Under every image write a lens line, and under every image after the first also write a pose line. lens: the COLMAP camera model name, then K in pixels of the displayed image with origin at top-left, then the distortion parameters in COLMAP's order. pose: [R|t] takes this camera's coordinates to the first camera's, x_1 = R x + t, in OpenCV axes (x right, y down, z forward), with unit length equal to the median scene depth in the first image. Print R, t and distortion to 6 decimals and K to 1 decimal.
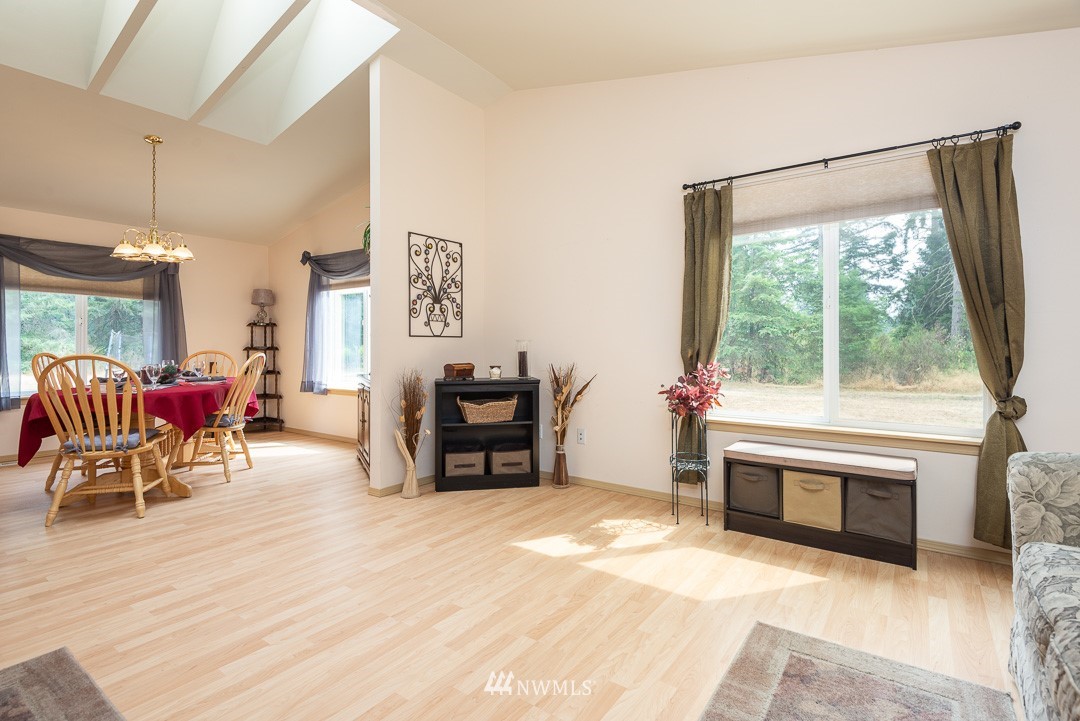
lens RADIAL K [[519.4, 0, 522.1], [0, 519.4, 336.1], [0, 0, 1]] dist [0.019947, -0.000811]
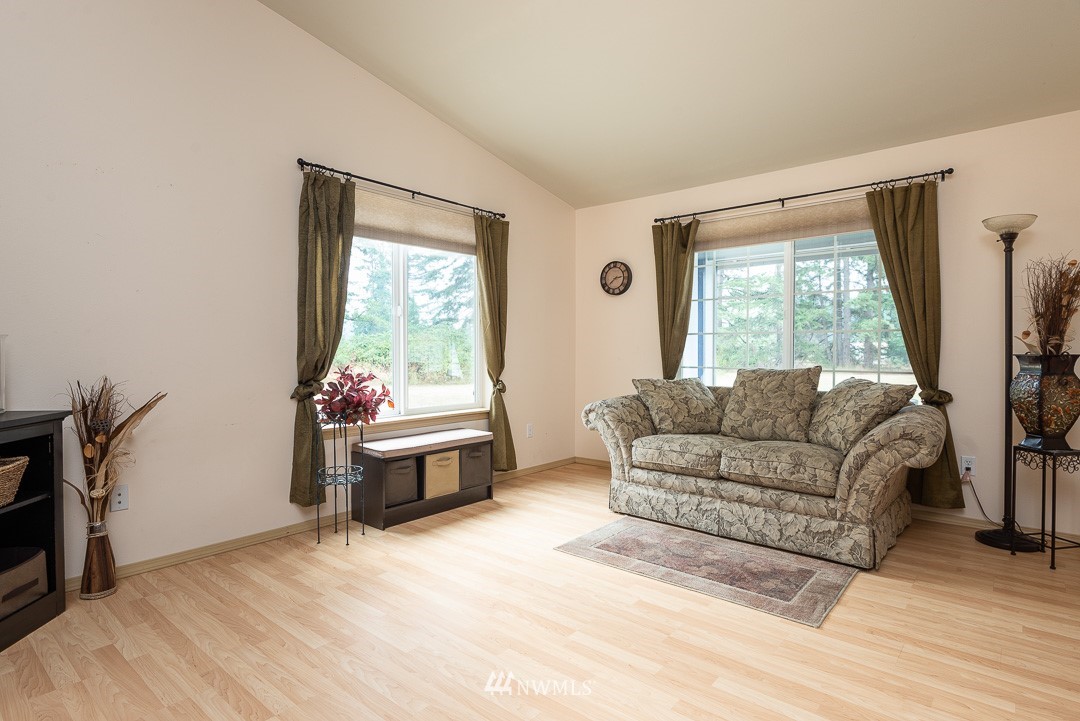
lens RADIAL K [[567.0, 0, 538.5], [0, 567.0, 360.5], [0, 0, 1]] dist [0.004790, -0.003239]
pose [[0.050072, -0.018529, 0.998574, -0.627494], [-0.020359, 0.999601, 0.019569, 0.012042], [-0.998538, -0.021310, 0.049675, 0.587256]]
